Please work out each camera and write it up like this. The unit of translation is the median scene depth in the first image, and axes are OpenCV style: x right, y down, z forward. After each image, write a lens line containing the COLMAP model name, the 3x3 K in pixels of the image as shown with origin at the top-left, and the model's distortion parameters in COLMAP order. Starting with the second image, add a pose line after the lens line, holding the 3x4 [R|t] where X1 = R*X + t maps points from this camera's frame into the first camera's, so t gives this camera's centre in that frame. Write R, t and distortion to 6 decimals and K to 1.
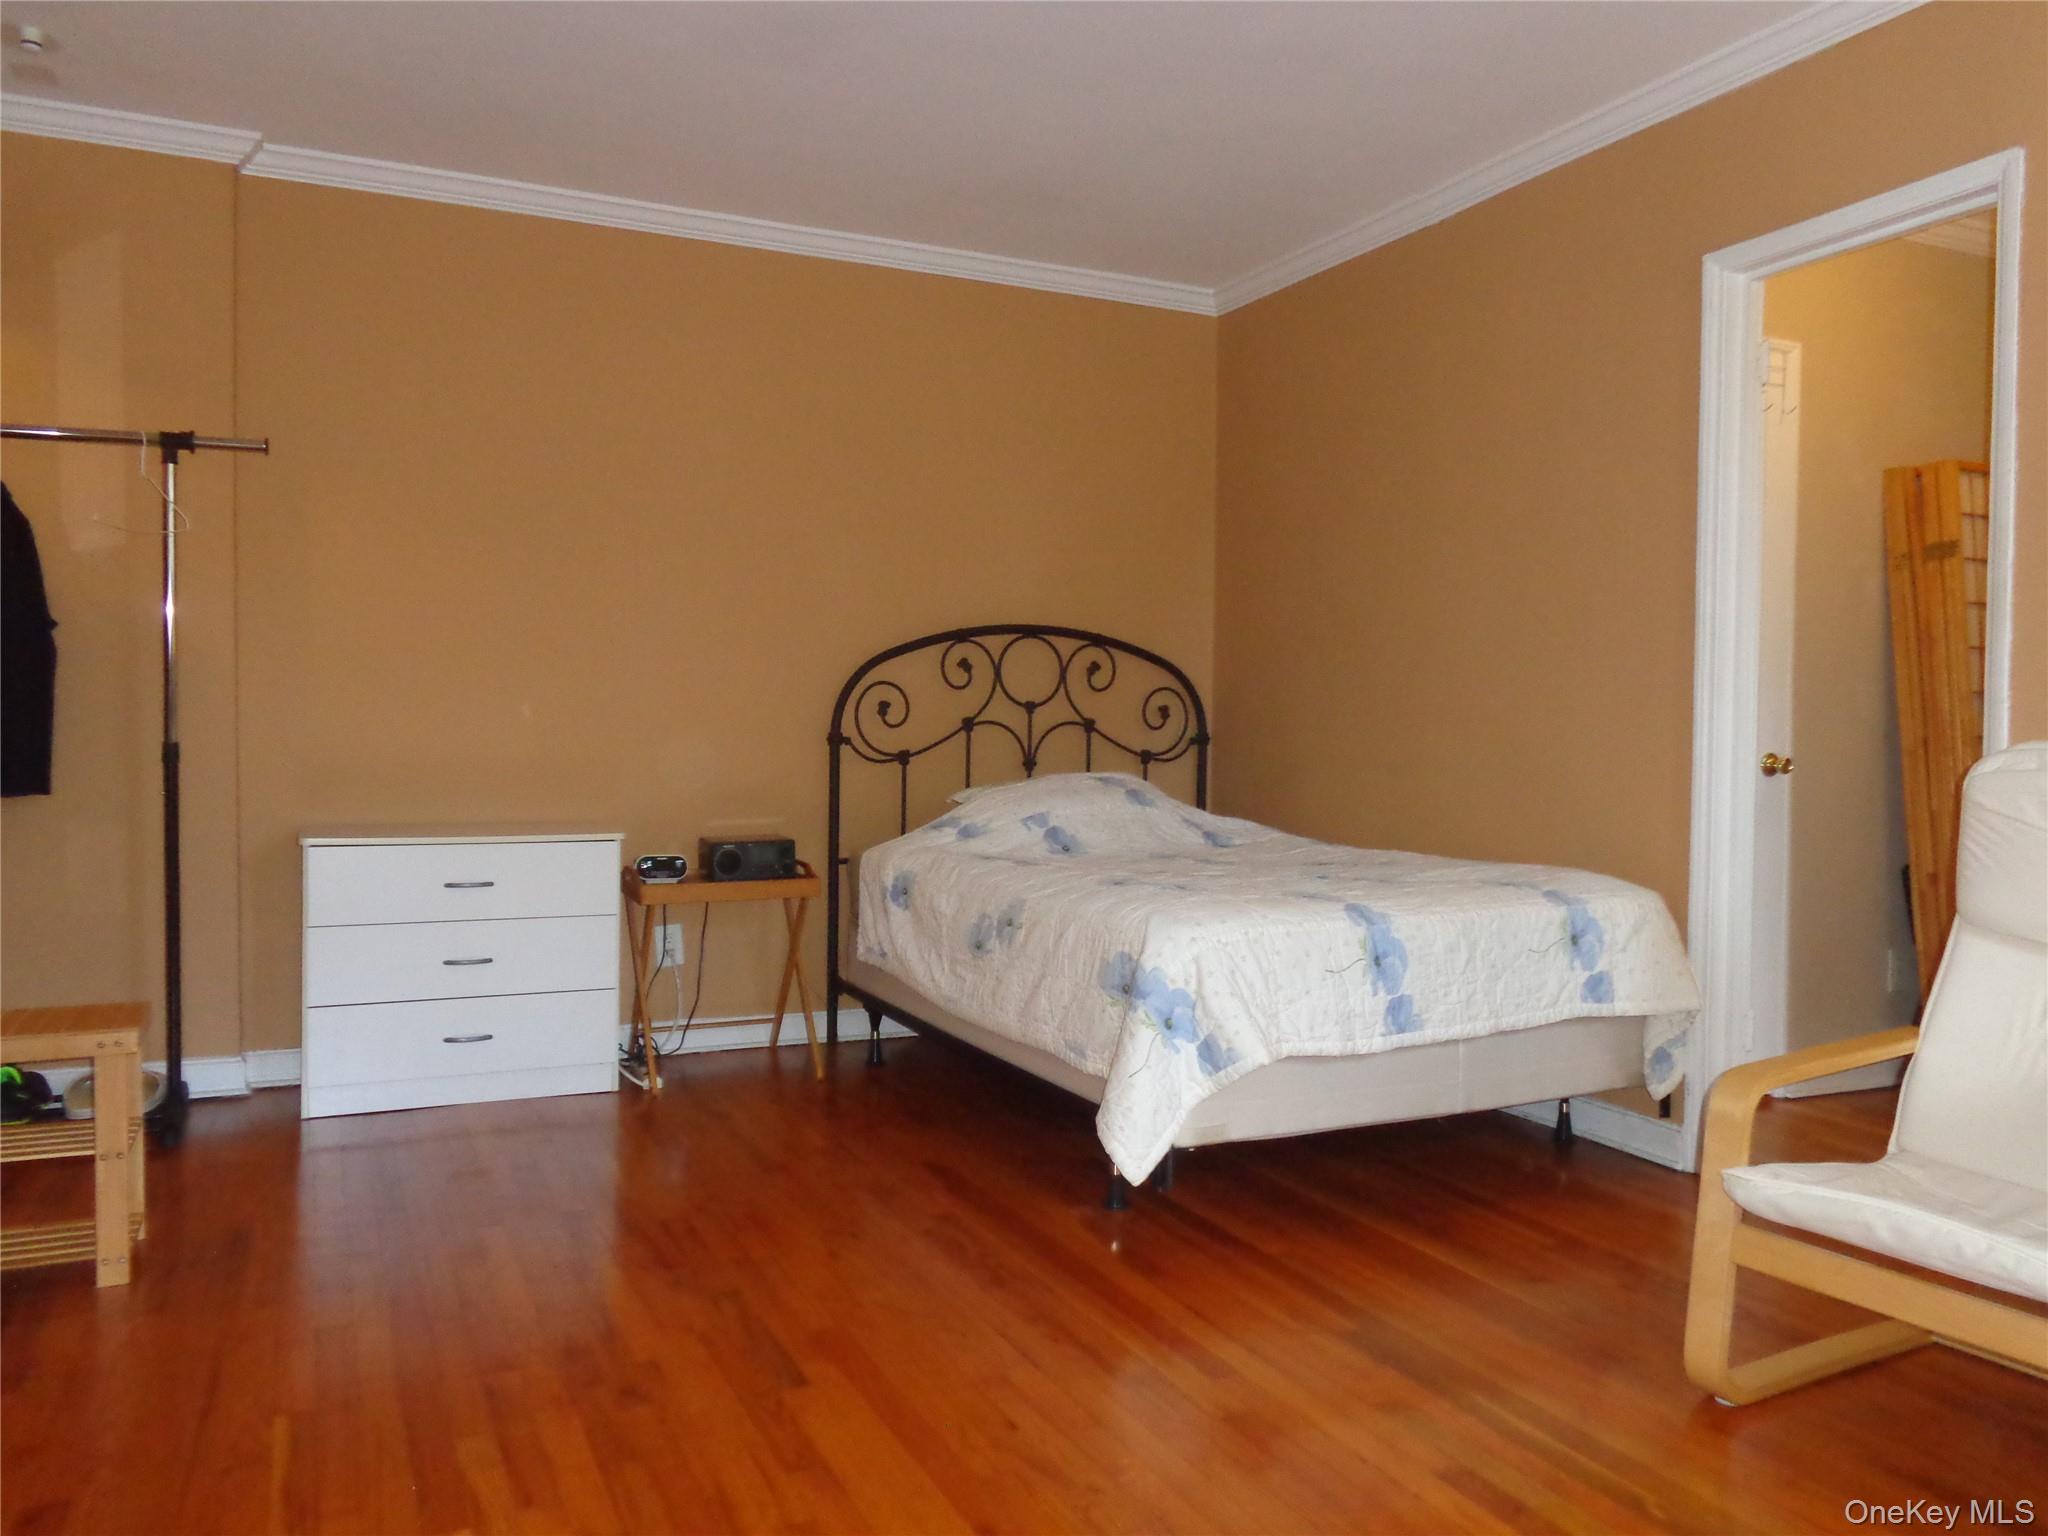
lens RADIAL K [[1528.9, 0, 1024.0], [0, 1528.9, 768.0], [0, 0, 1]] dist [0.002877, -0.000990]
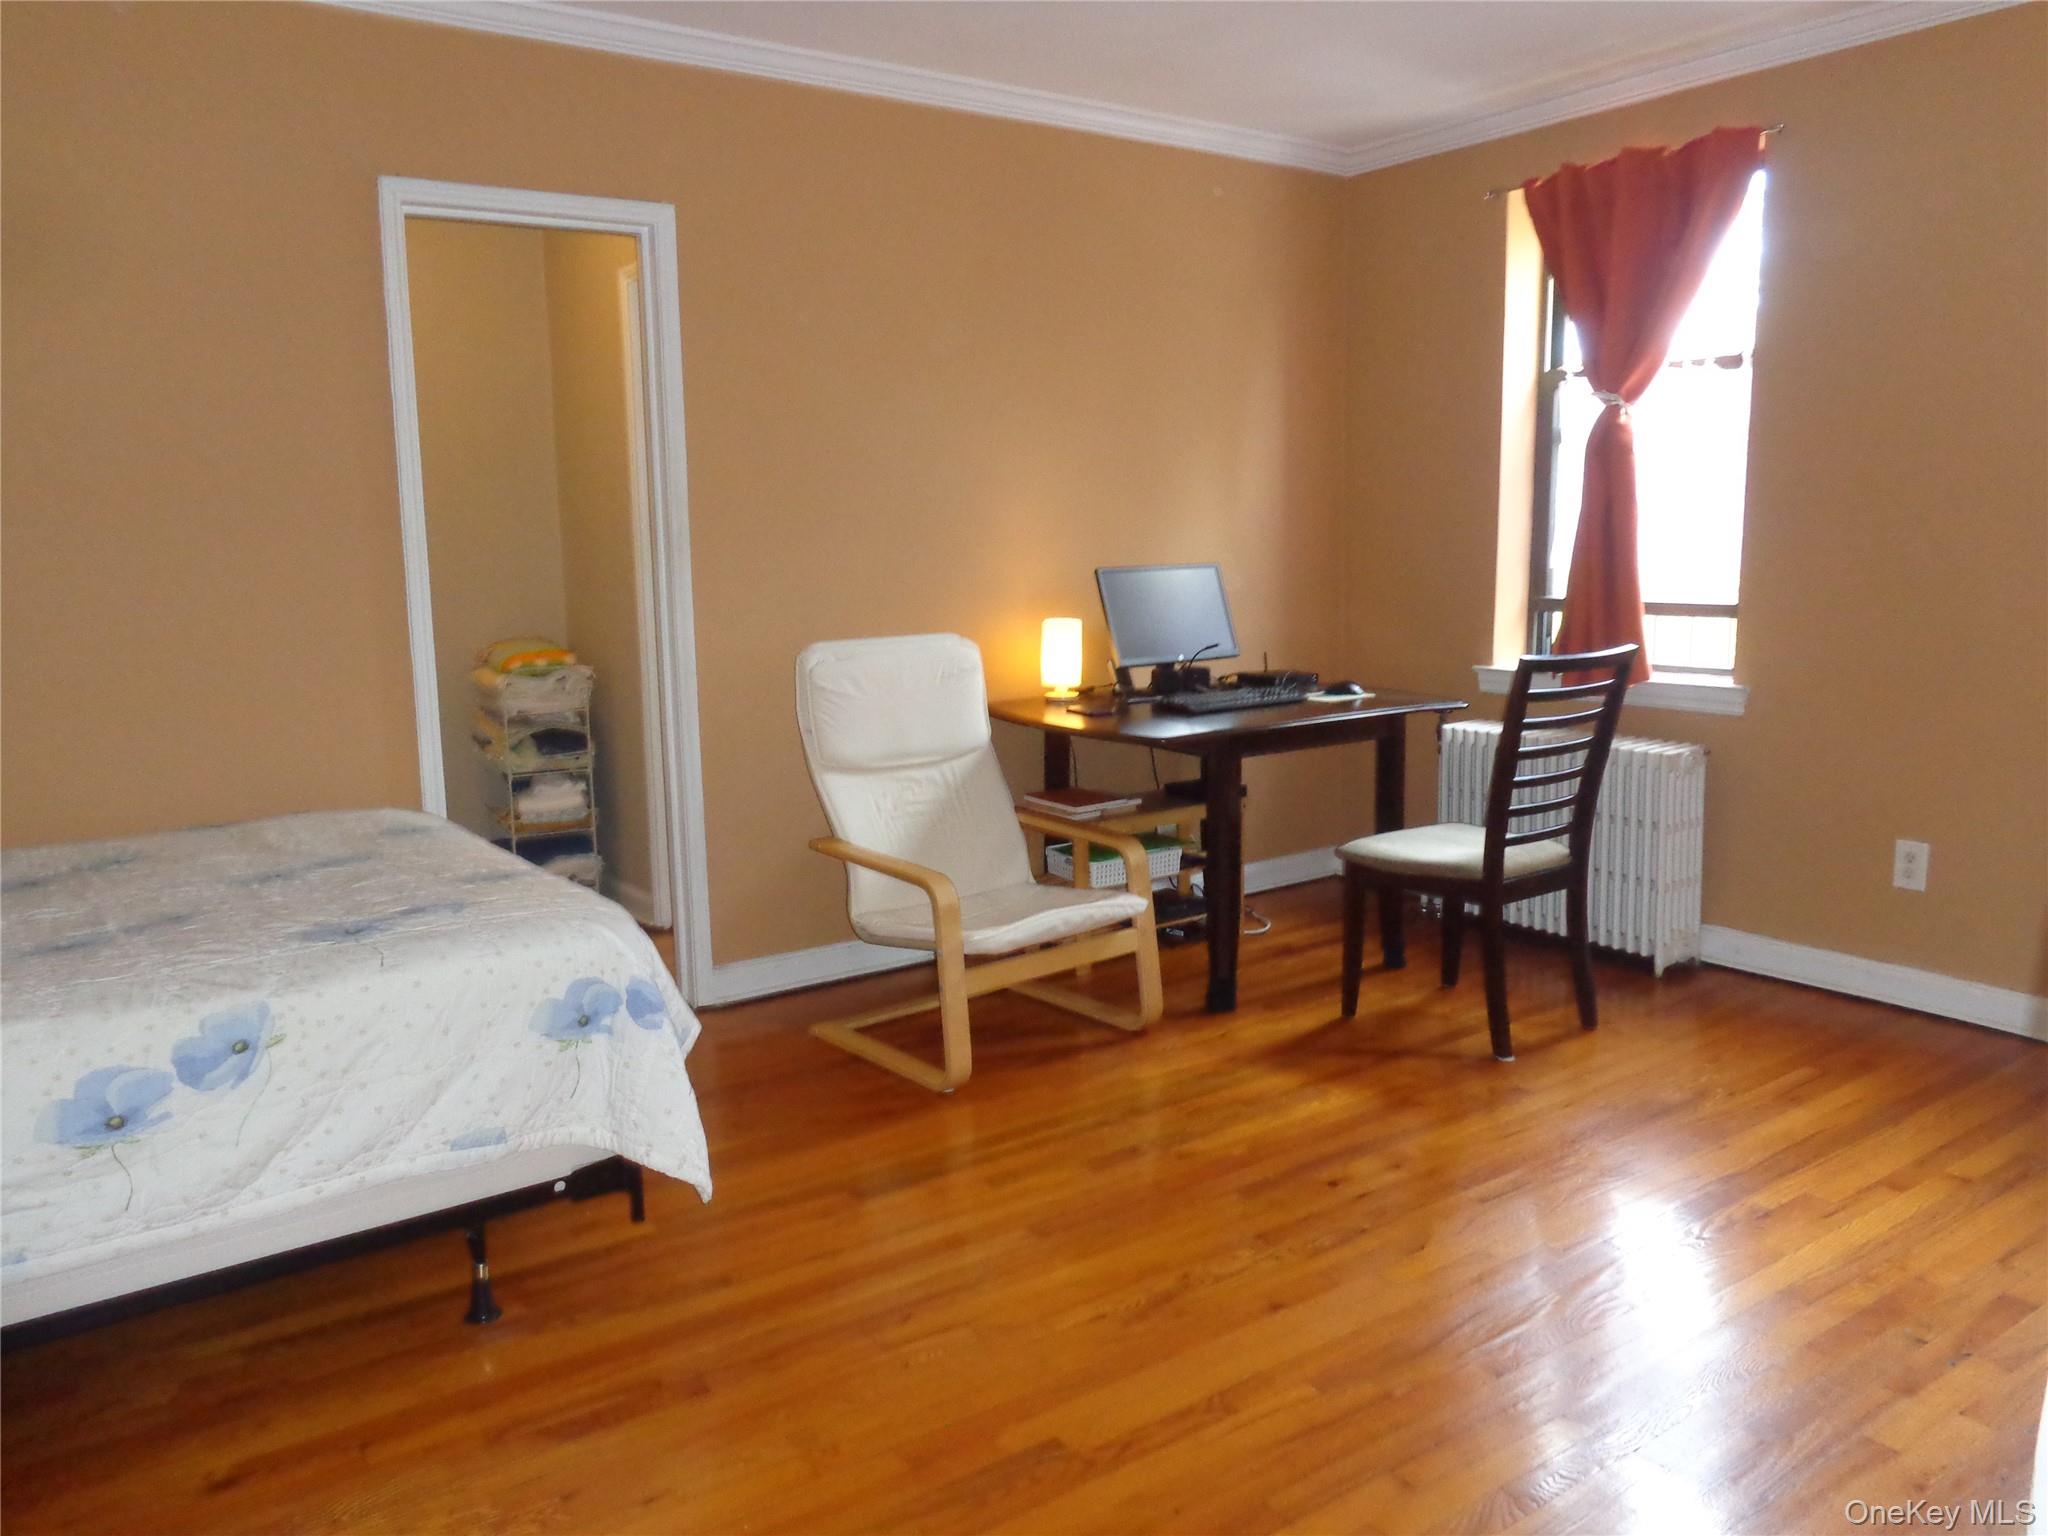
lens RADIAL K [[1528.9, 0, 1024.0], [0, 1528.9, 768.0], [0, 0, 1]] dist [0.002877, -0.000990]
pose [[-0.179066, -0.158788, 0.970939, -0.963388], [0.040166, 0.984887, 0.168476, -0.155258], [-0.983017, 0.069167, -0.169982, 1.132123]]
